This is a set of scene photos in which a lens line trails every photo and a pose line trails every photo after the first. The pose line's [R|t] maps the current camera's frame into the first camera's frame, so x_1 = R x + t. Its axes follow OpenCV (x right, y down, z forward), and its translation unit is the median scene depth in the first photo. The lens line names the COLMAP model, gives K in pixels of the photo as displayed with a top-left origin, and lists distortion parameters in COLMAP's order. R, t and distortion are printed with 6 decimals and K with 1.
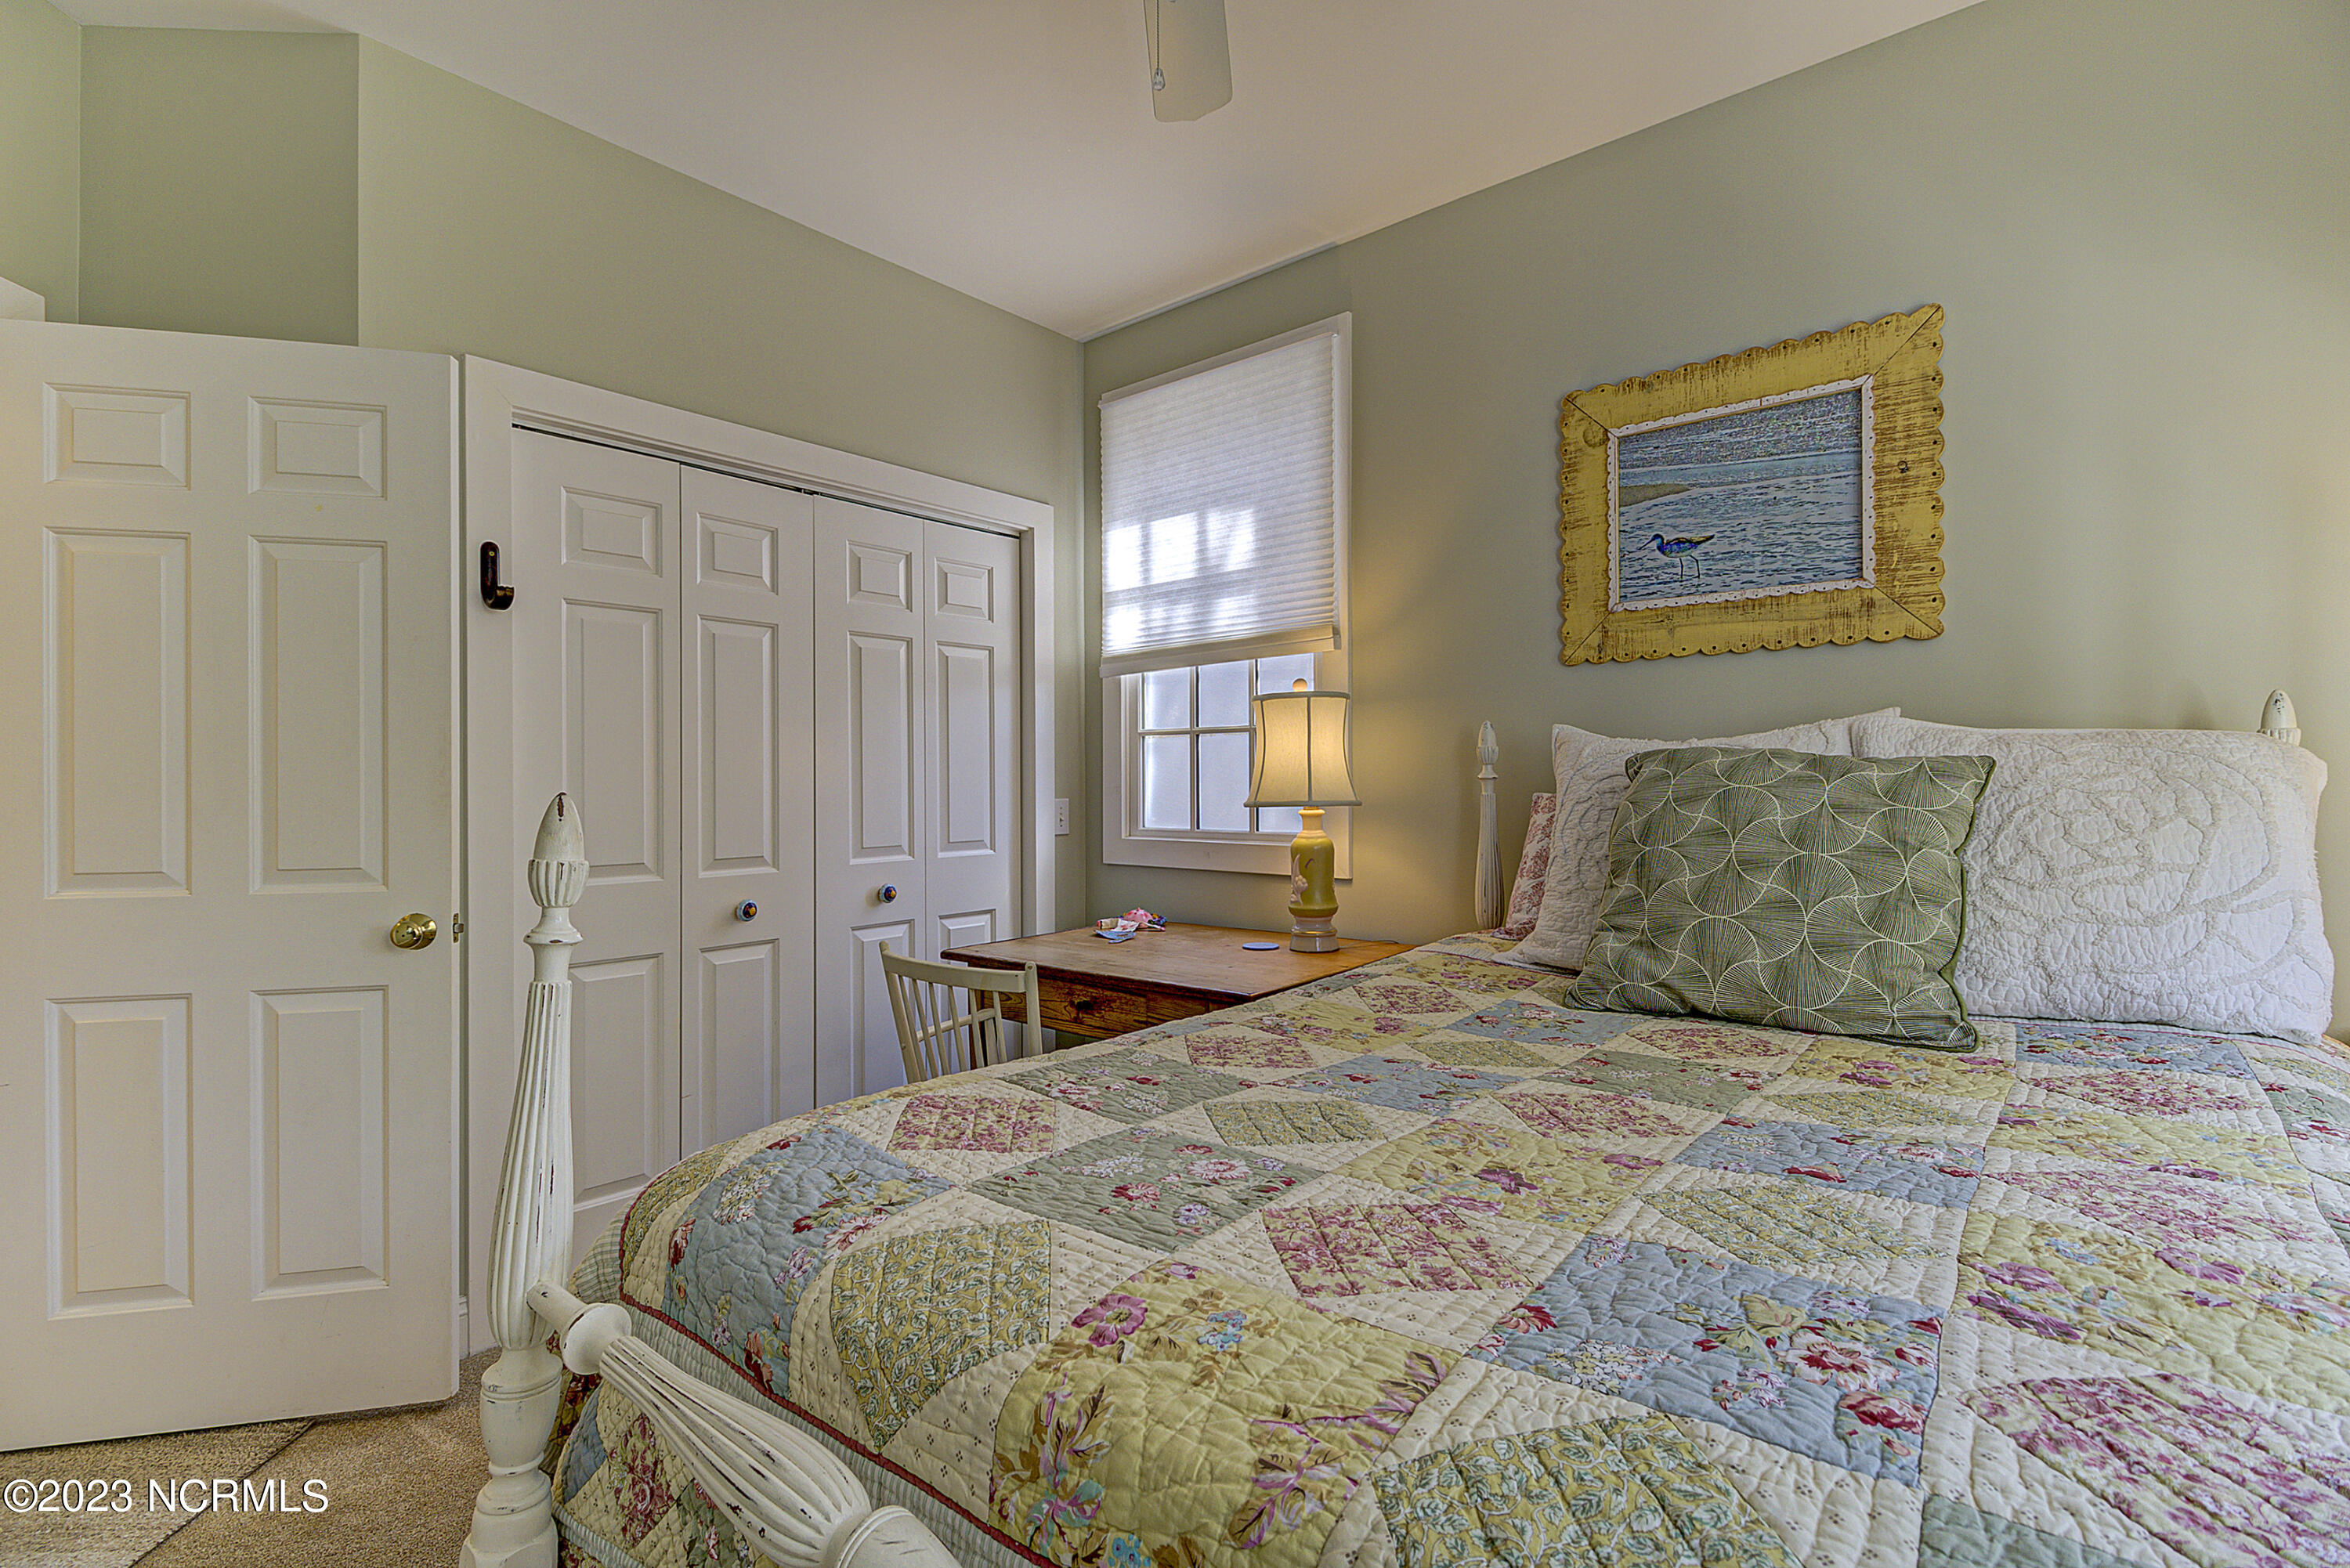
lens RADIAL K [[1085.2, 0, 1166.8], [0, 1085.2, 775.6], [0, 0, 1]] dist [0.008185, -0.007085]
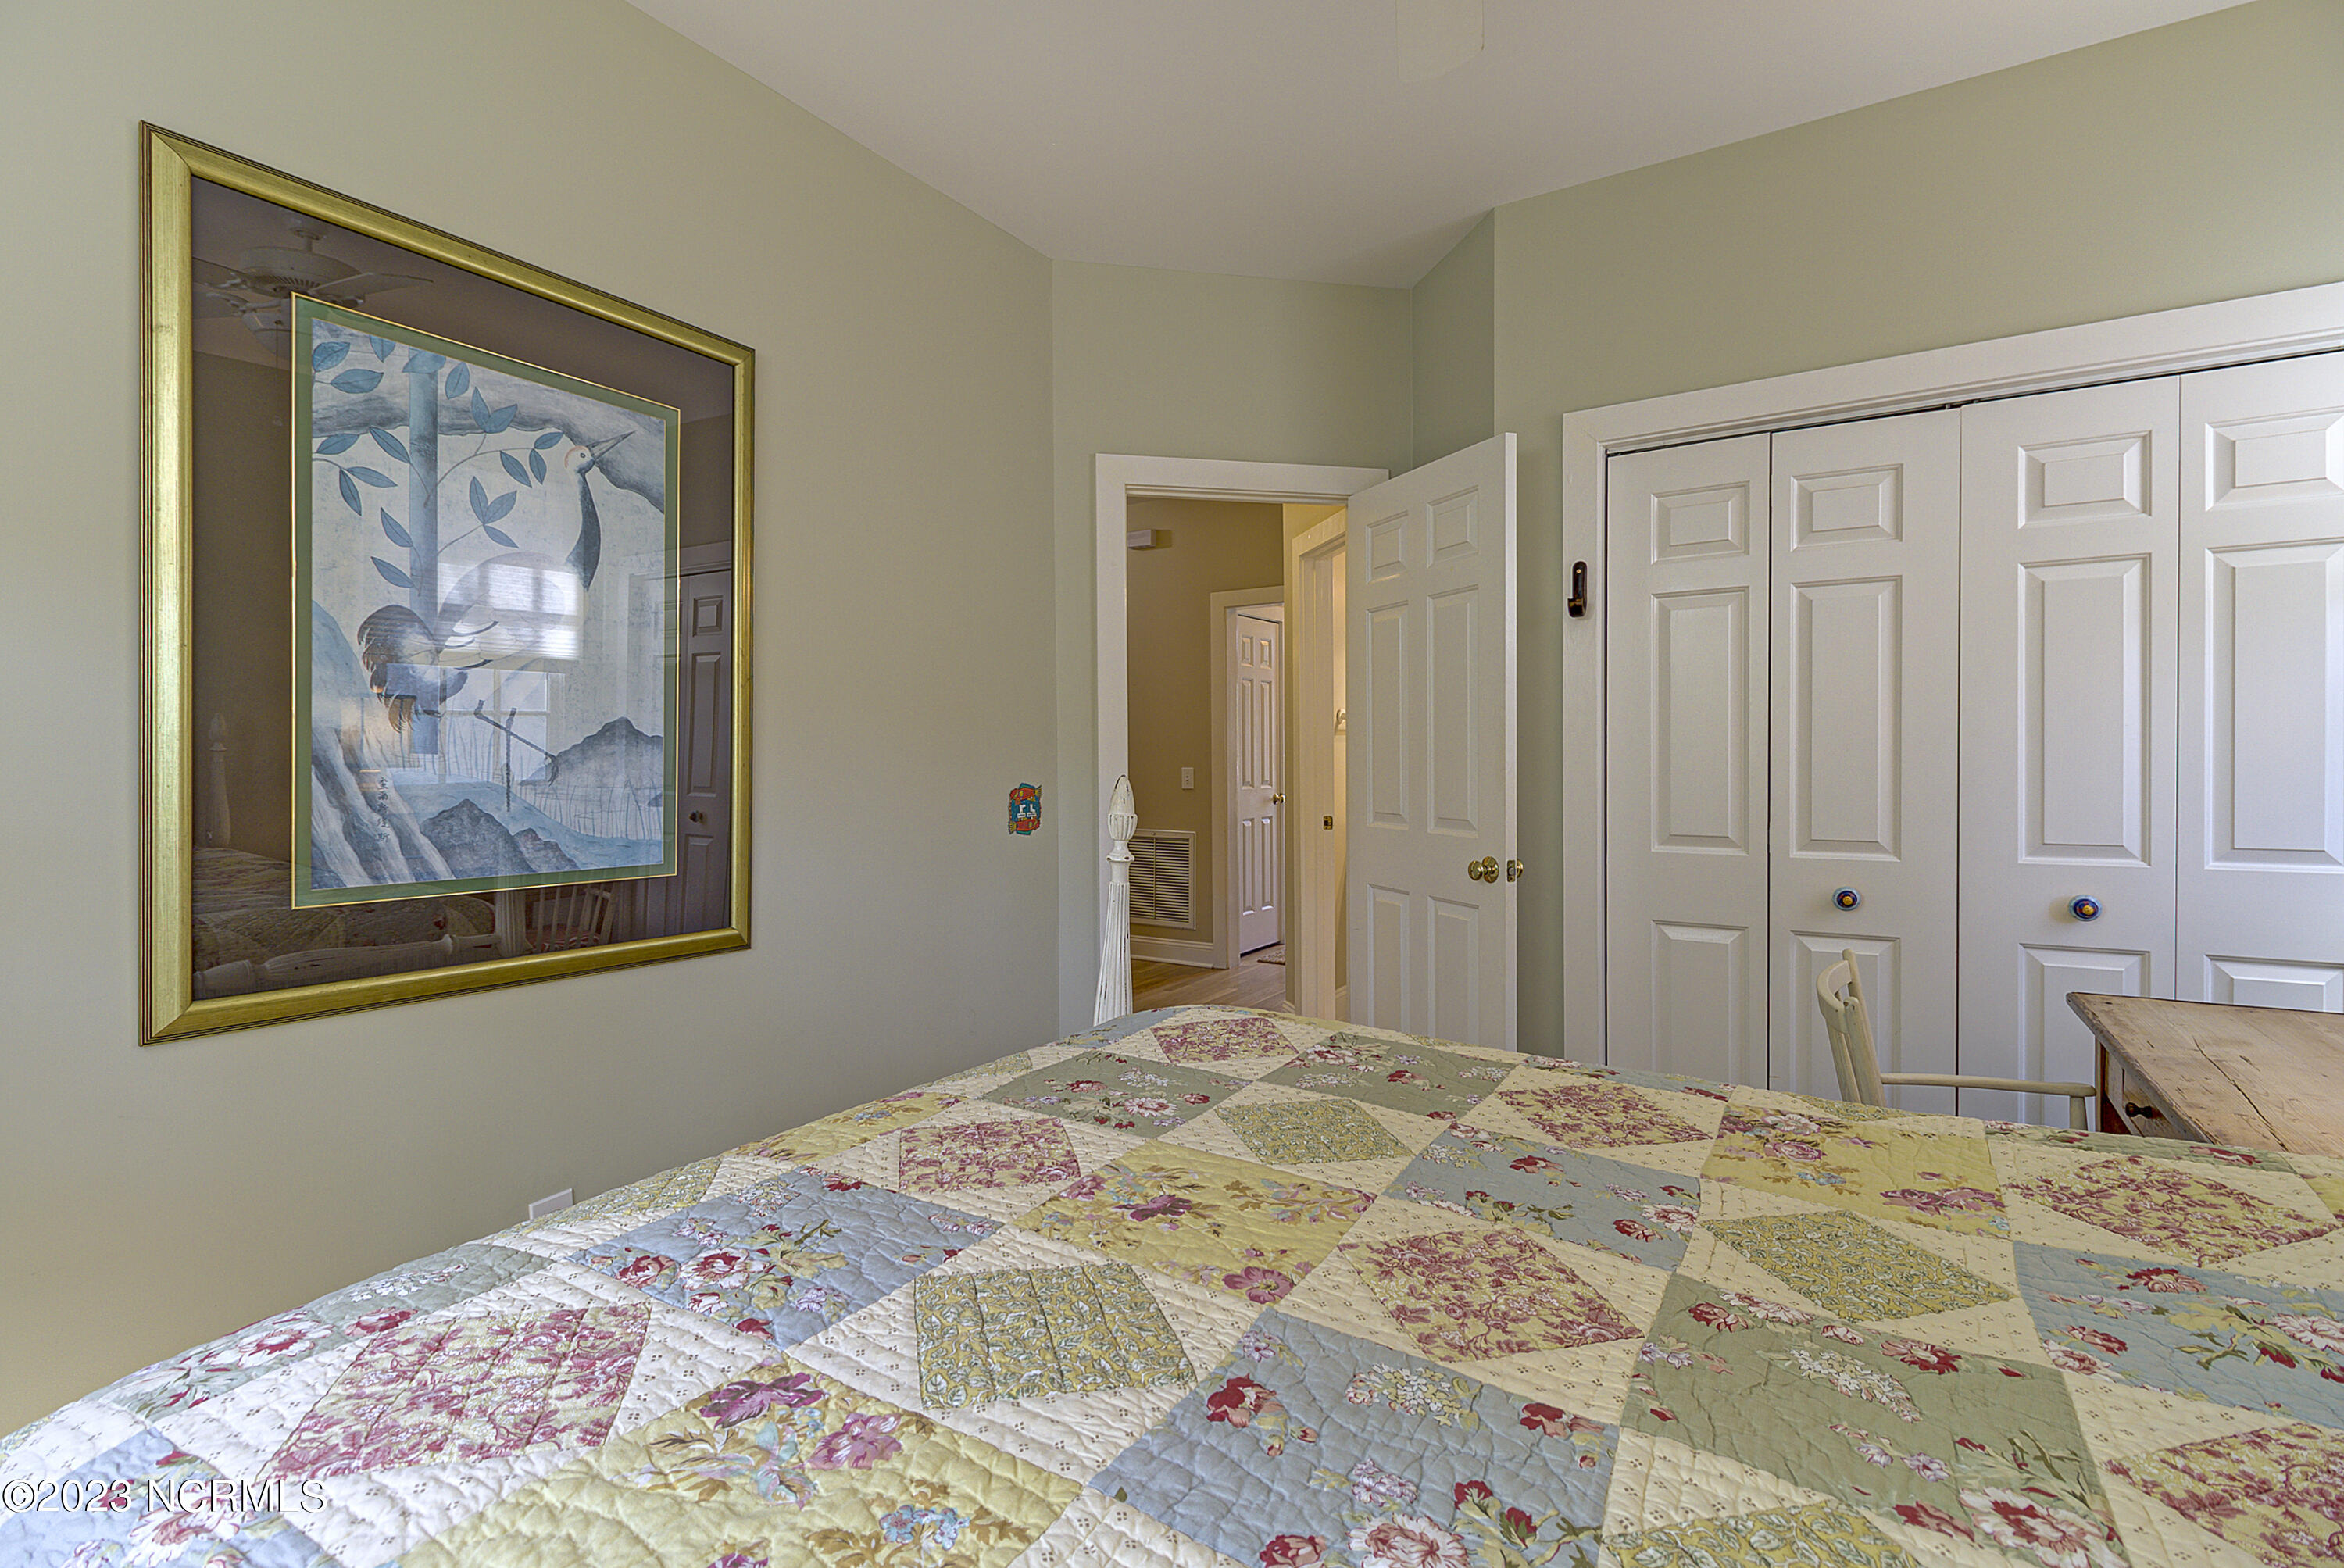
lens RADIAL K [[1082.4, 0, 1164.3], [0, 1082.4, 773.4], [0, 0, 1]] dist [0.008185, -0.007085]
pose [[0.133633, 0.022585, -0.990774, 0.868317], [0.012330, 0.999625, 0.024450, -0.020540], [0.990954, -0.015484, 0.133304, 0.619559]]
